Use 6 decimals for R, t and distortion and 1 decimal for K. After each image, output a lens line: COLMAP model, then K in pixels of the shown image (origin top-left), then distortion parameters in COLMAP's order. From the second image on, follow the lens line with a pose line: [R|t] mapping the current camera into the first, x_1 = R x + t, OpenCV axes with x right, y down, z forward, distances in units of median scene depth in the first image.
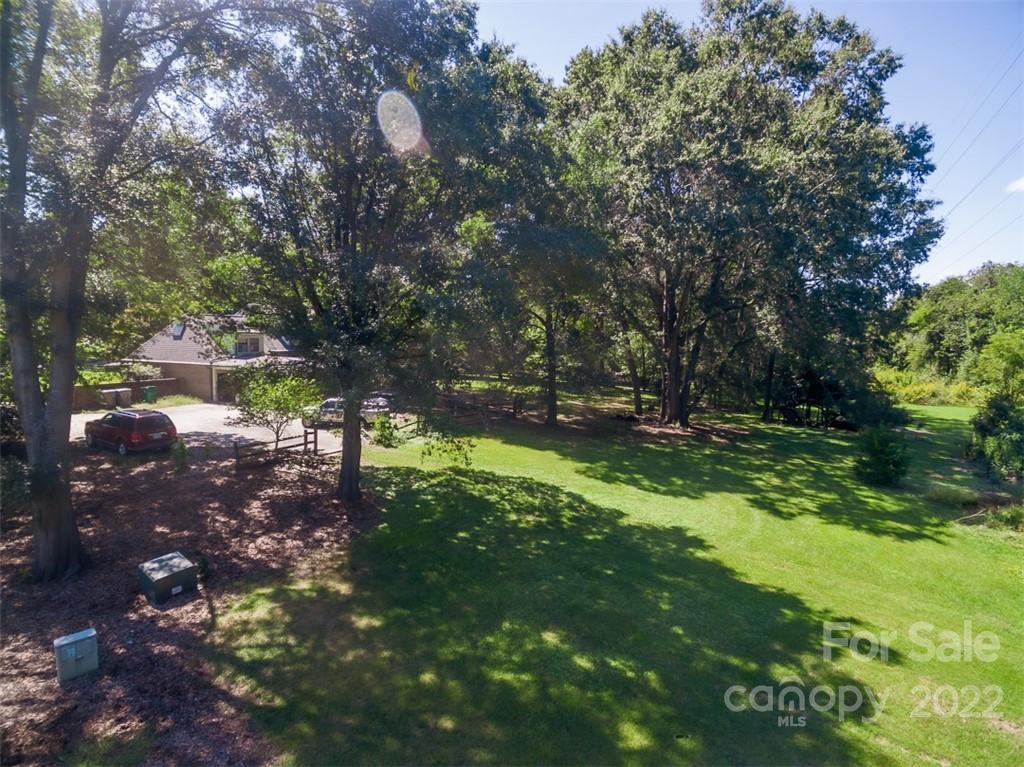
lens RADIAL K [[557.6, 0, 512.0], [0, 557.6, 383.5], [0, 0, 1]] dist [-0.002572, 0.007407]
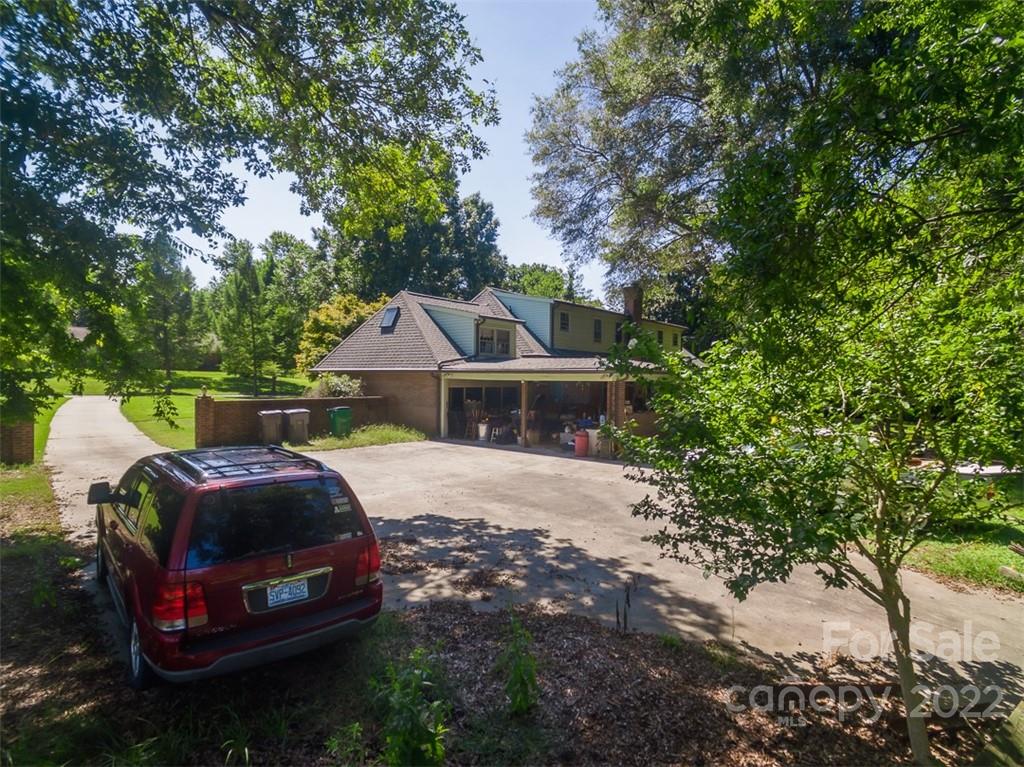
lens RADIAL K [[557.6, 0, 512.0], [0, 557.6, 383.5], [0, 0, 1]] dist [-0.002572, 0.007407]
pose [[0.951706, -0.003216, -0.306994, -0.317529], [-0.025598, 0.995632, -0.089785, 0.026887], [0.305942, 0.093307, 0.947467, 0.525166]]
